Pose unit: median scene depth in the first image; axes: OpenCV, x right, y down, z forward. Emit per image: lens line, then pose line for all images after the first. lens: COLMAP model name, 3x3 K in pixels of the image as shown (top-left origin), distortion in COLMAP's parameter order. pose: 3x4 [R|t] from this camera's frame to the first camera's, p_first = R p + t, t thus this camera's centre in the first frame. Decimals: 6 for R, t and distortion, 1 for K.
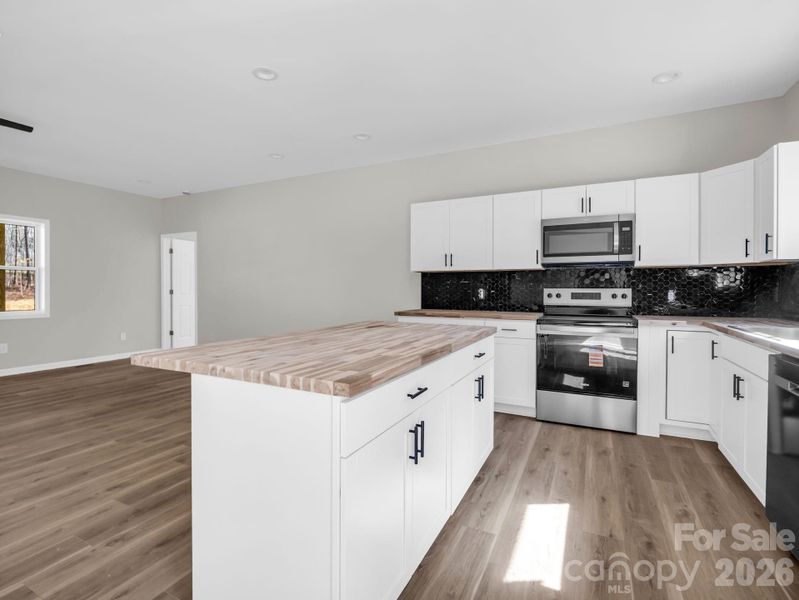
lens RADIAL K [[394.1, 0, 398.4], [0, 394.1, 295.4], [0, 0, 1]] dist [-0.014104, 0.000892]
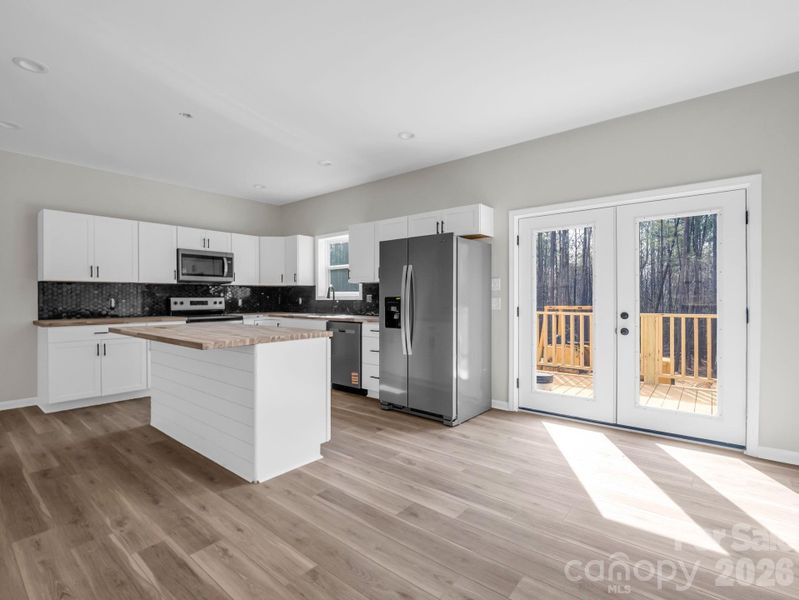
lens RADIAL K [[394.1, 0, 398.4], [0, 394.1, 295.4], [0, 0, 1]] dist [-0.014104, 0.000892]
pose [[0.182658, 0.004069, 0.983168, -0.862015], [0.017216, 0.999825, -0.007336, -0.003231], [-0.983026, 0.018266, 0.182556, -0.005126]]
